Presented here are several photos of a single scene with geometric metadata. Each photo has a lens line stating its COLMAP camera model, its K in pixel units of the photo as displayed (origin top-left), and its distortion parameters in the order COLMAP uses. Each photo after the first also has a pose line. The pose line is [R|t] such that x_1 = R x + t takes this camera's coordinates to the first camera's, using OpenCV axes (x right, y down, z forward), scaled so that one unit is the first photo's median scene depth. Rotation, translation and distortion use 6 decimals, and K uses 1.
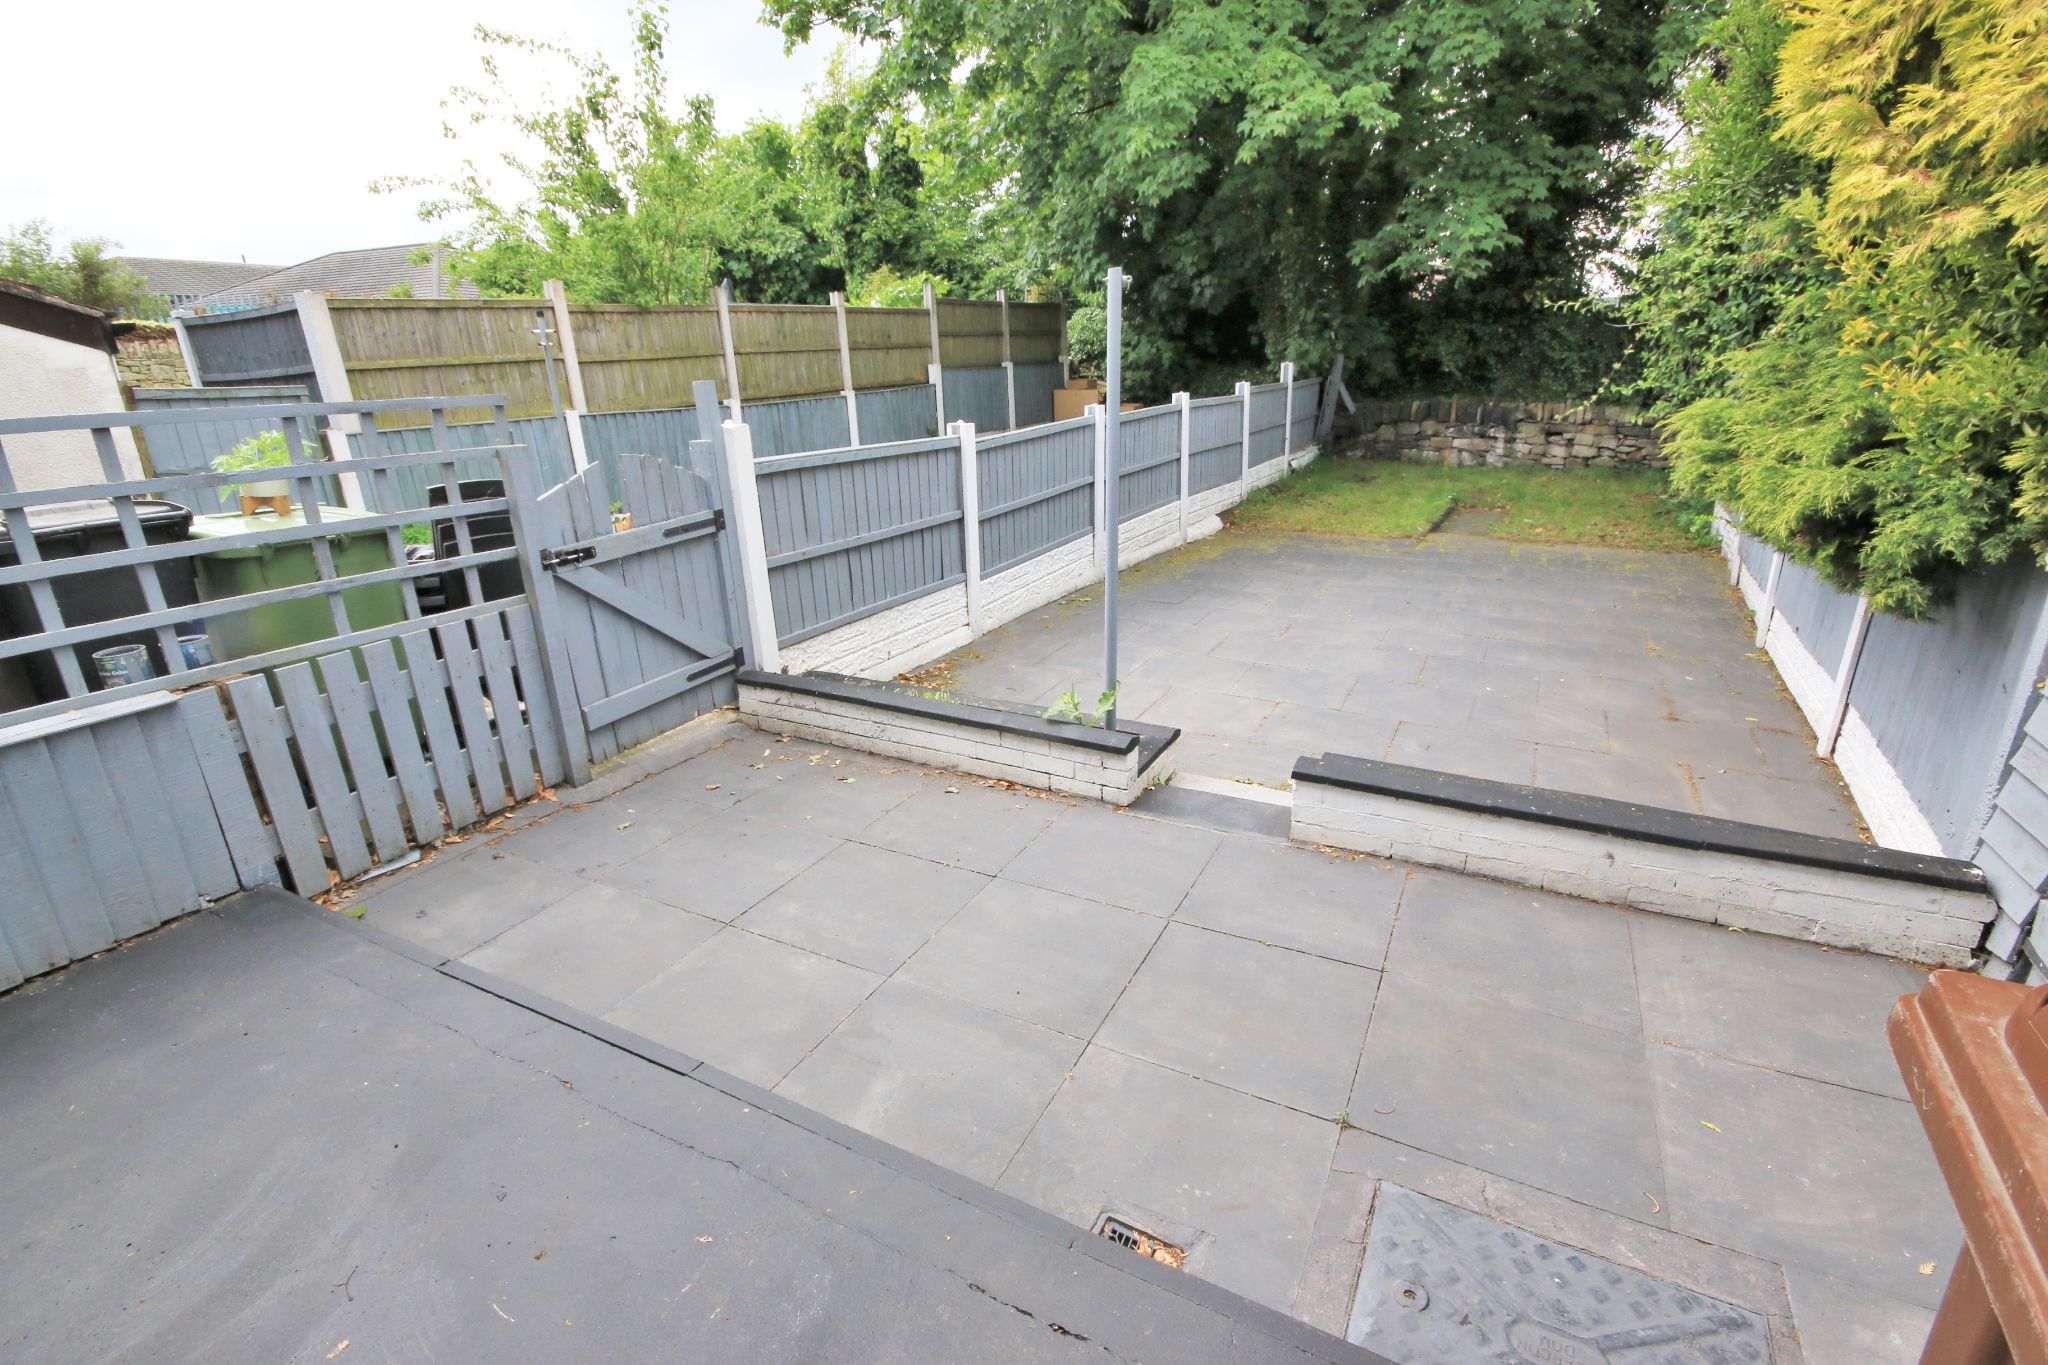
lens RADIAL K [[947.0, 0, 1019.3], [0, 947.0, 696.6], [0, 0, 1]] dist [-0.010486, 0.000688]
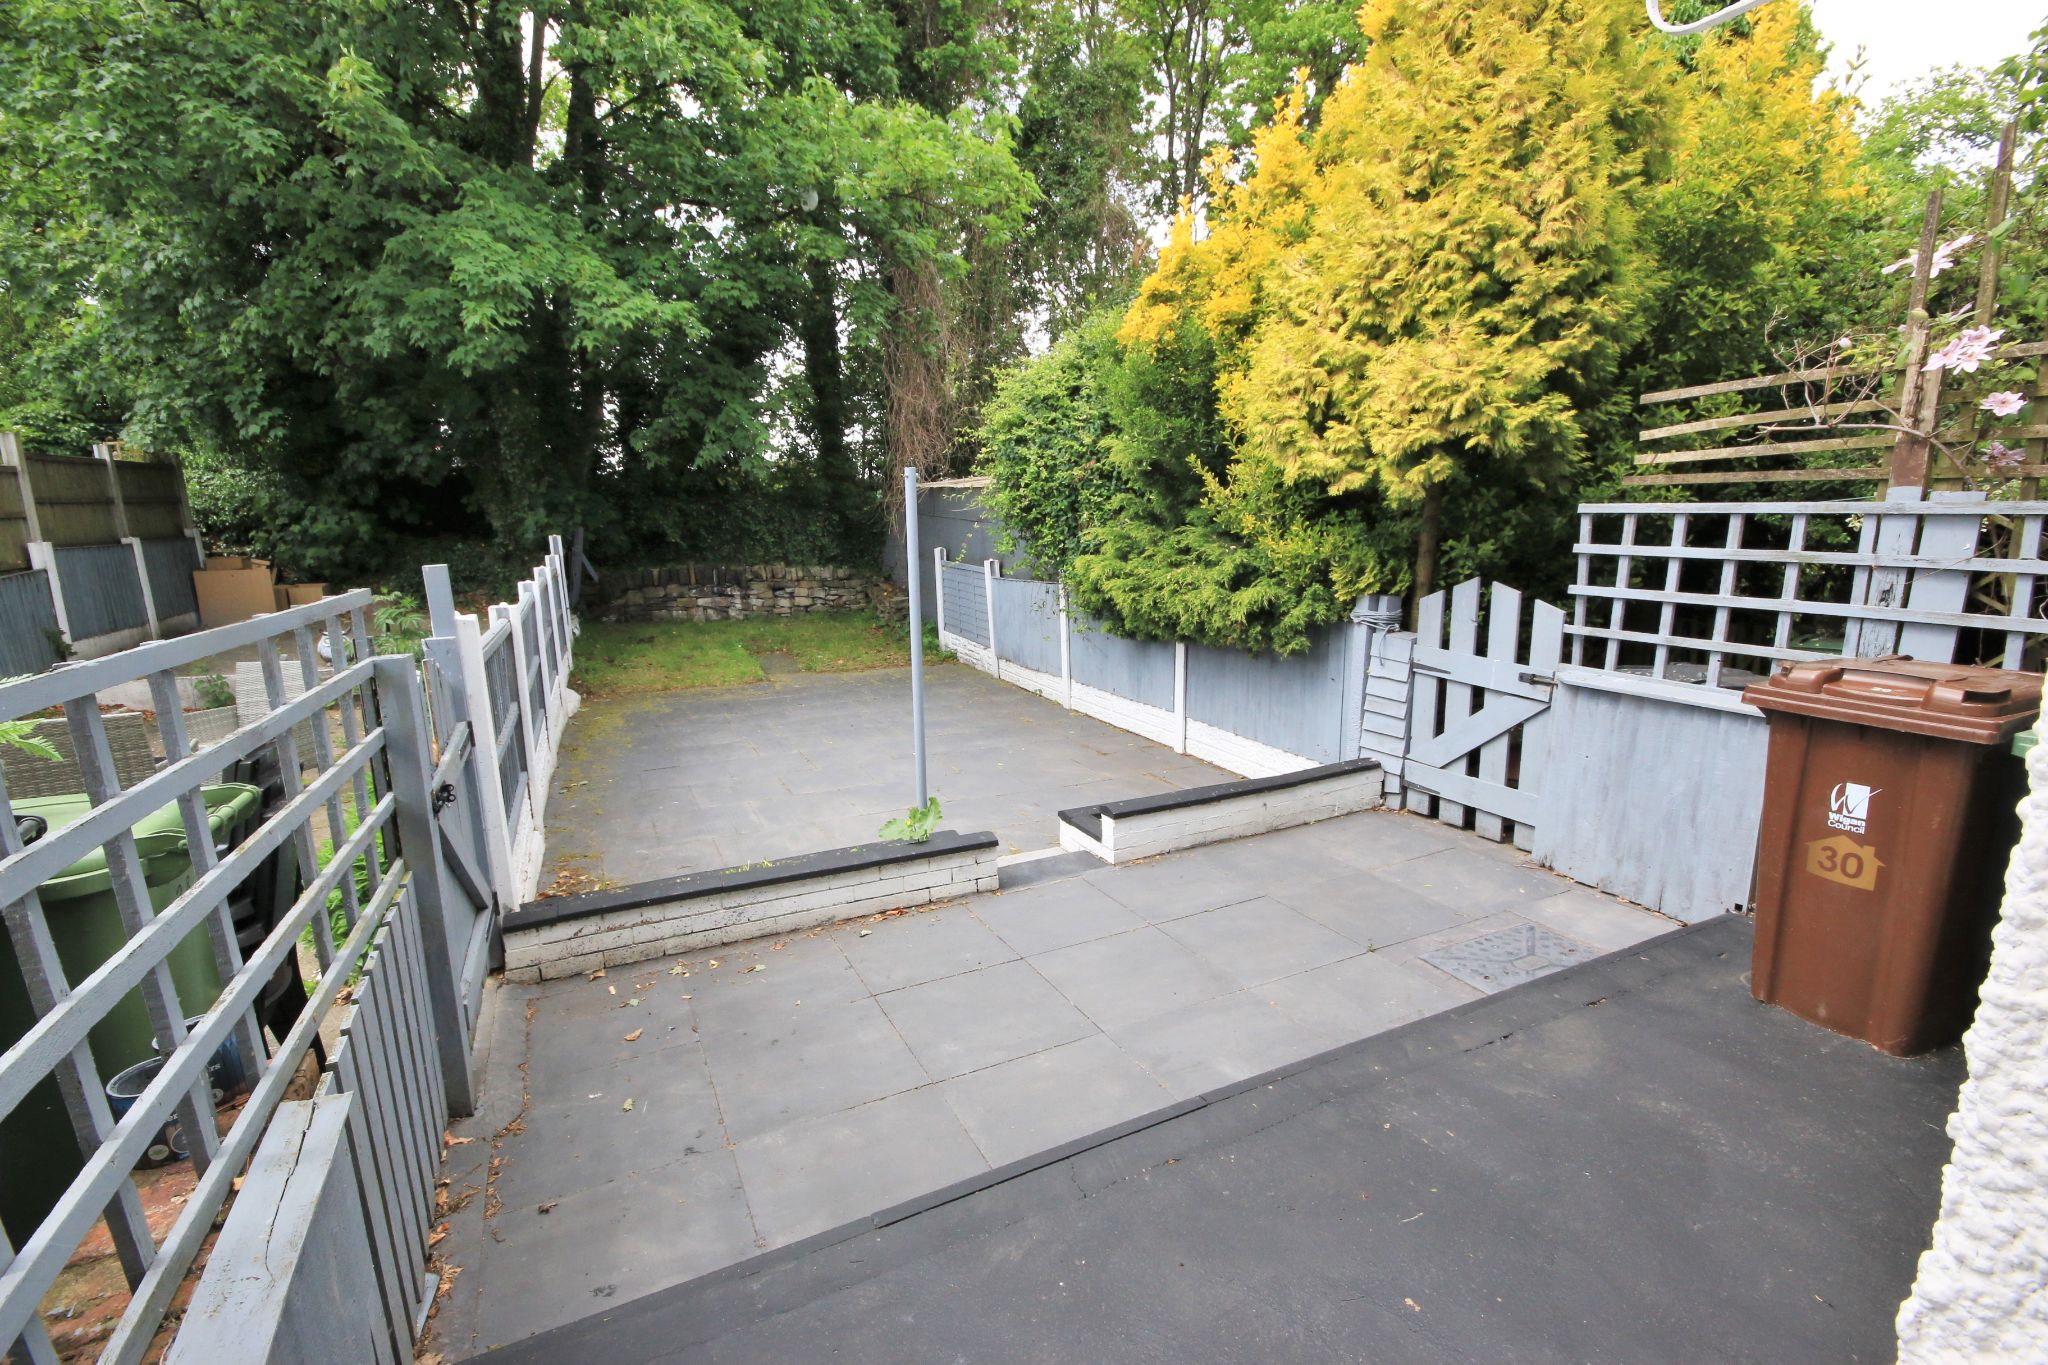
lens RADIAL K [[947.0, 0, 1019.3], [0, 947.0, 696.6], [0, 0, 1]] dist [-0.010486, 0.000688]
pose [[0.579012, -0.142121, 0.802837, -0.661897], [0.273754, 0.961414, -0.027241, -0.066023], [-0.767987, 0.235552, 0.595577, 0.158501]]
